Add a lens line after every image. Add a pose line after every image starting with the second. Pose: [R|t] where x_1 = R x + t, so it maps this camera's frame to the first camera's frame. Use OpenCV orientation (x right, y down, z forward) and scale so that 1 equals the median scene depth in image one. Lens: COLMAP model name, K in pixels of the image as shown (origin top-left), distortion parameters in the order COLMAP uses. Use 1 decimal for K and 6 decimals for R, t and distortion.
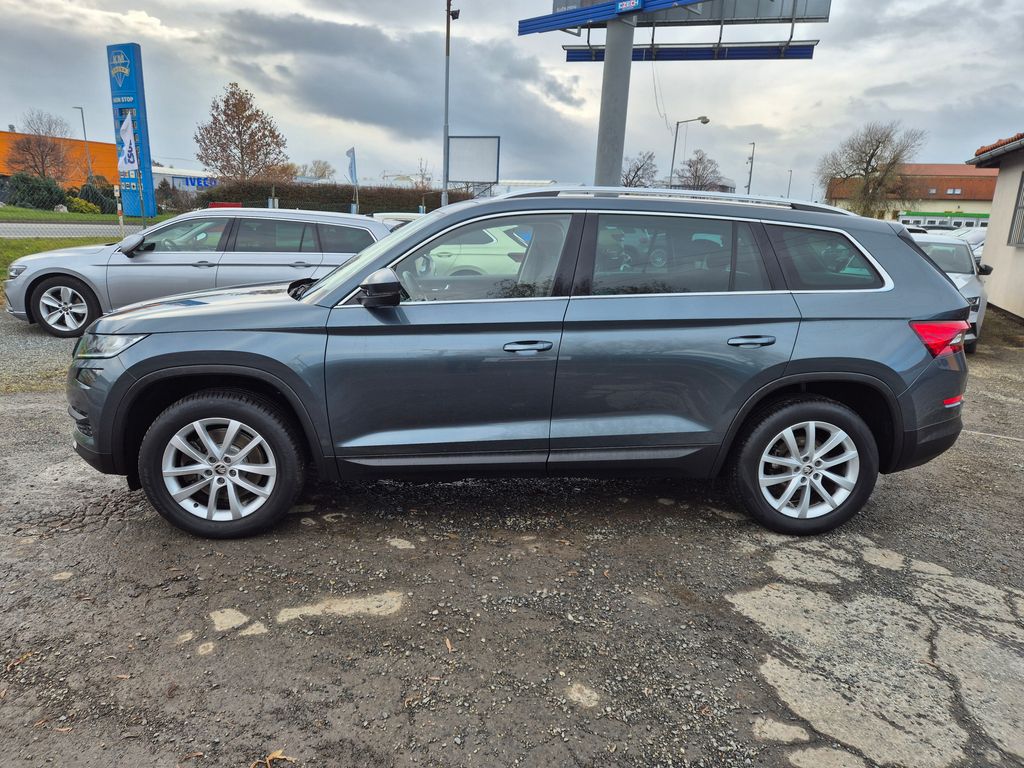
lens RADIAL K [[660.2, 0, 510.1], [0, 660.2, 387.6], [0, 0, 1]] dist [0.011485, 0.000176]
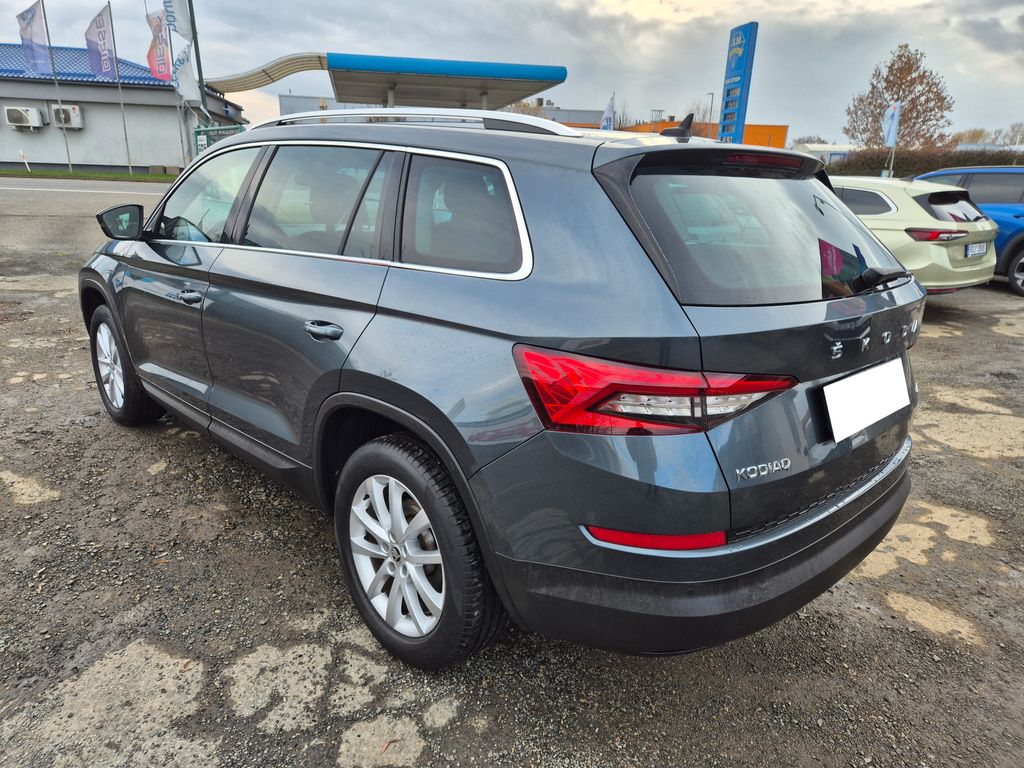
lens RADIAL K [[663.7, 0, 510.6], [0, 663.7, 402.7], [0, 0, 1]] dist [0.001901, 0.000044]
pose [[0.652865, 0.218588, -0.725249, 1.052664], [-0.179565, 0.974827, 0.132166, -0.131052], [0.735883, 0.043943, 0.675682, 0.731881]]
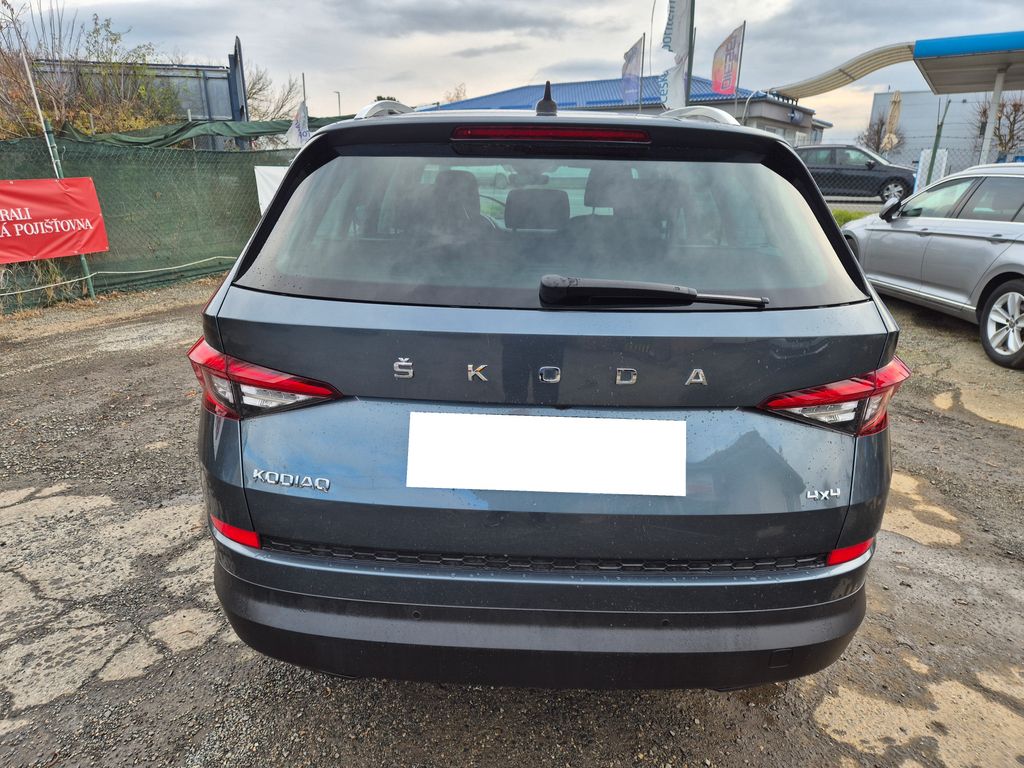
lens RADIAL K [[660.2, 0, 510.1], [0, 660.2, 387.6], [0, 0, 1]] dist [0.011485, 0.000176]
pose [[-0.055122, 0.262085, -0.963469, 1.229389], [-0.235826, 0.934219, 0.267621, -0.263463], [0.970231, 0.241962, 0.010311, 1.349891]]
